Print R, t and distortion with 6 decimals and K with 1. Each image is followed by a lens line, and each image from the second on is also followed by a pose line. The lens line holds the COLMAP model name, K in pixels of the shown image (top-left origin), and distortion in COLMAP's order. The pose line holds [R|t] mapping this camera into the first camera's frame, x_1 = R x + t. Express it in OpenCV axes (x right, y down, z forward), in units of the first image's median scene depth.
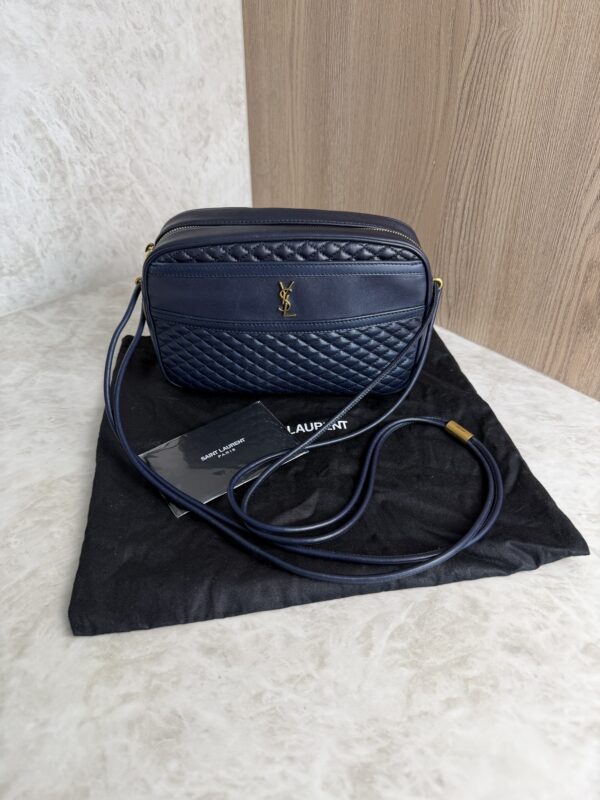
lens RADIAL K [[580.0, 0, 300.0], [0, 580.0, 400.0], [0, 0, 1]] dist [-0.025958, 0.002174]
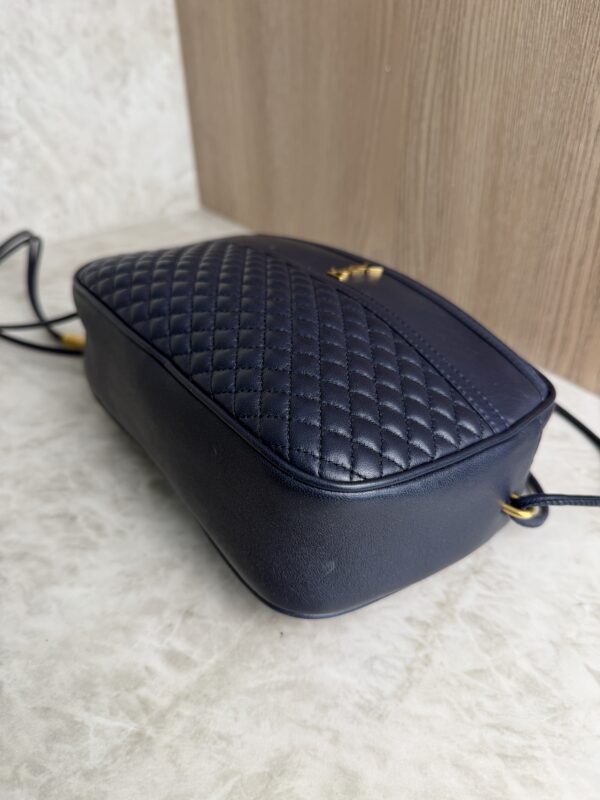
lens RADIAL K [[603.4, 0, 300.0], [0, 603.4, 400.0], [0, 0, 1]] dist [-0.063934, 0.022554]
pose [[0.997507, 0.015579, -0.068832, 0.208955], [-0.017566, 0.999443, -0.028357, 0.014235], [0.068352, 0.029496, 0.997225, 0.330675]]
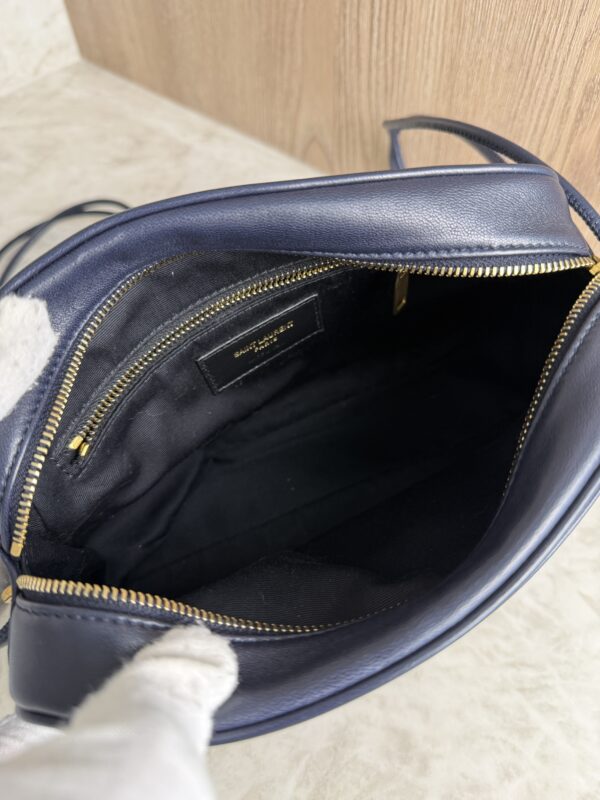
lens RADIAL K [[595.3, 0, 298.5], [0, 595.3, 397.3], [0, 0, 1]] dist [-0.049035, 0.011455]
pose [[0.991019, -0.122570, 0.053460, 0.146352], [0.101299, 0.949105, 0.298224, -0.144063], [-0.087292, -0.290131, 0.952998, 0.379216]]
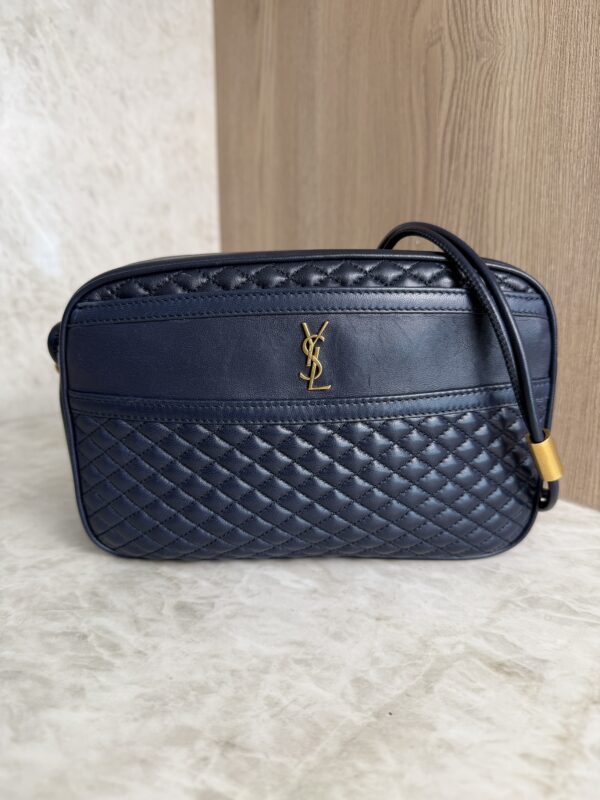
lens RADIAL K [[595.3, 0, 298.5], [0, 595.3, 397.3], [0, 0, 1]] dist [-0.049035, 0.011455]
pose [[0.997404, 0.012554, -0.070911, 0.150179], [-0.040997, 0.908530, -0.415804, 0.134643], [0.059204, 0.417632, 0.906686, 0.407834]]
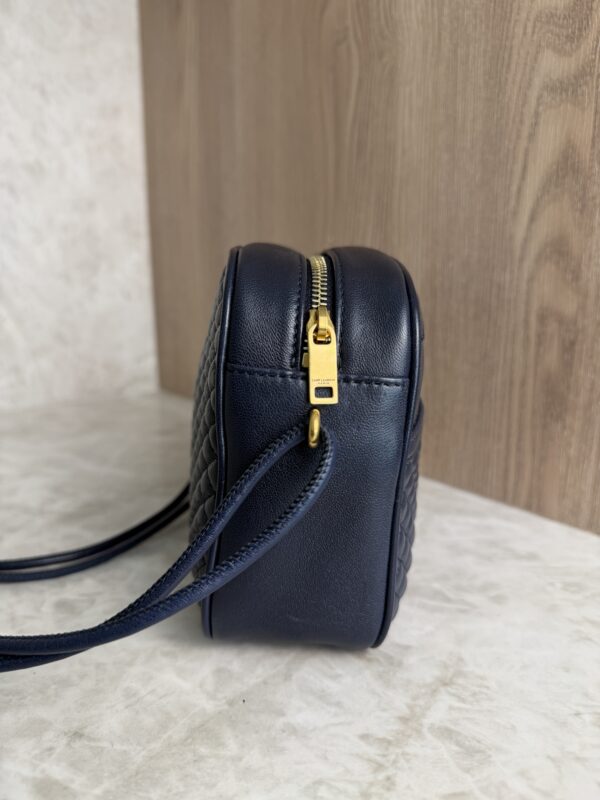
lens RADIAL K [[603.4, 0, 300.0], [0, 603.4, 400.0], [0, 0, 1]] dist [-0.063934, 0.022554]
pose [[0.999918, 0.000631, -0.012816, 0.231340], [-0.005849, 0.911398, -0.411485, 0.140604], [0.011421, 0.411526, 0.911327, 0.400466]]
